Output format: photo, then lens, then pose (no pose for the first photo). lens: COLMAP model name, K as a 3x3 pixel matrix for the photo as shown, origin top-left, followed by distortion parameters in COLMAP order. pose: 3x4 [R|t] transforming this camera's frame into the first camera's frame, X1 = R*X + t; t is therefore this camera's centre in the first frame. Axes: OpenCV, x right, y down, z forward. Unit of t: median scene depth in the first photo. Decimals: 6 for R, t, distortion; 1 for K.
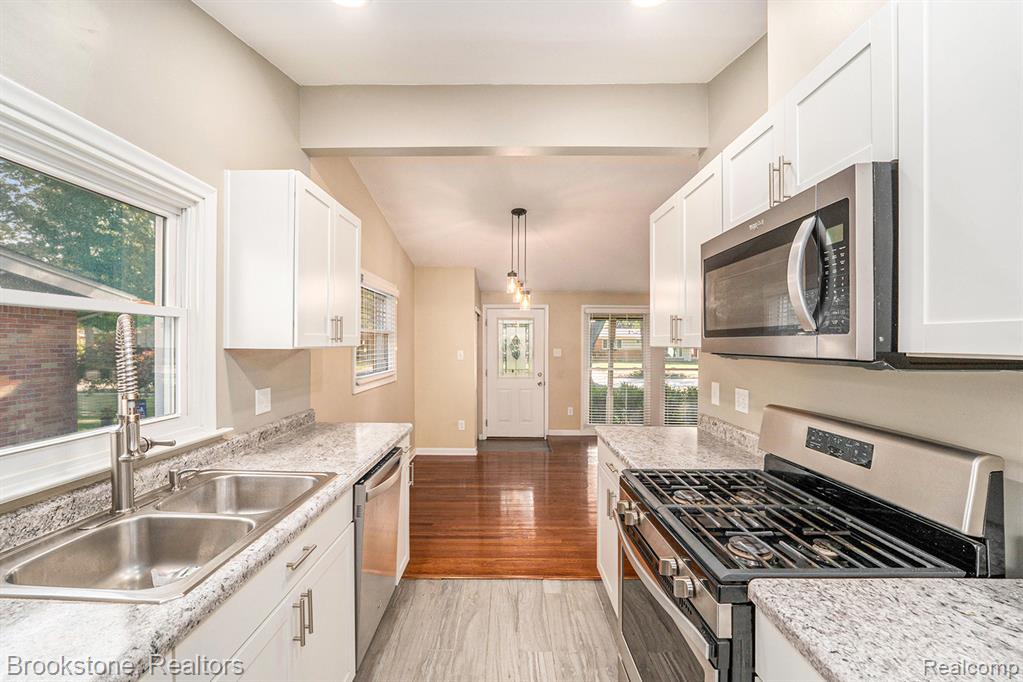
lens RADIAL K [[418.3, 0, 510.6], [0, 418.3, 347.4], [0, 0, 1]] dist [-0.032648, 0.006045]
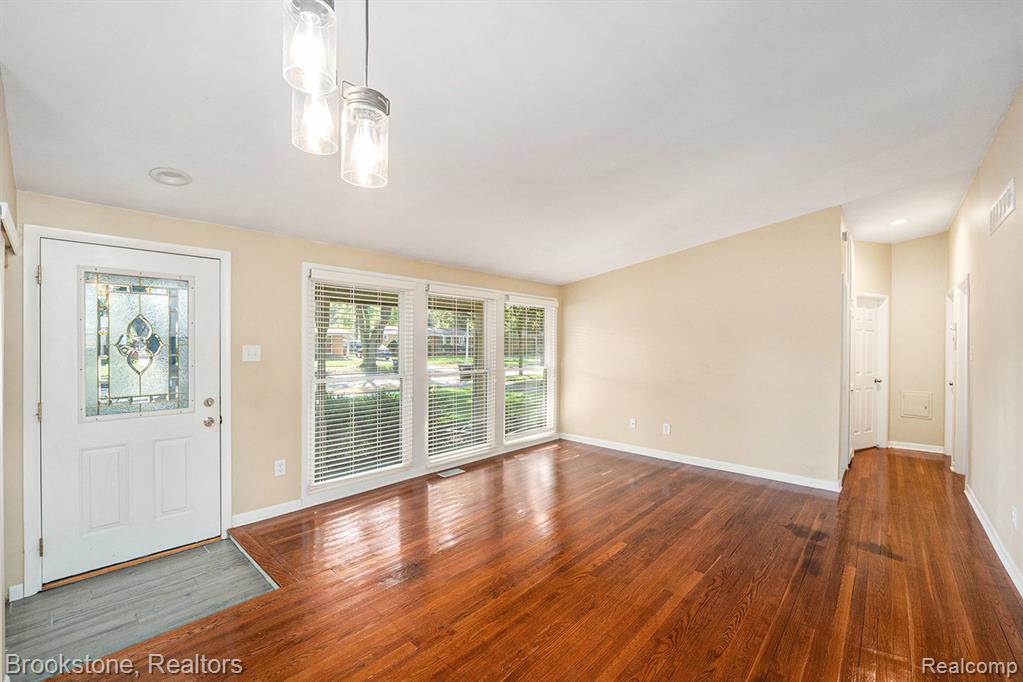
lens RADIAL K [[418.3, 0, 510.6], [0, 418.3, 347.4], [0, 0, 1]] dist [-0.032648, 0.006045]
pose [[0.665337, -0.009181, 0.746487, -0.045498], [-0.000472, 0.999919, 0.012719, -0.000471], [-0.746543, -0.008815, 0.665279, 0.457421]]
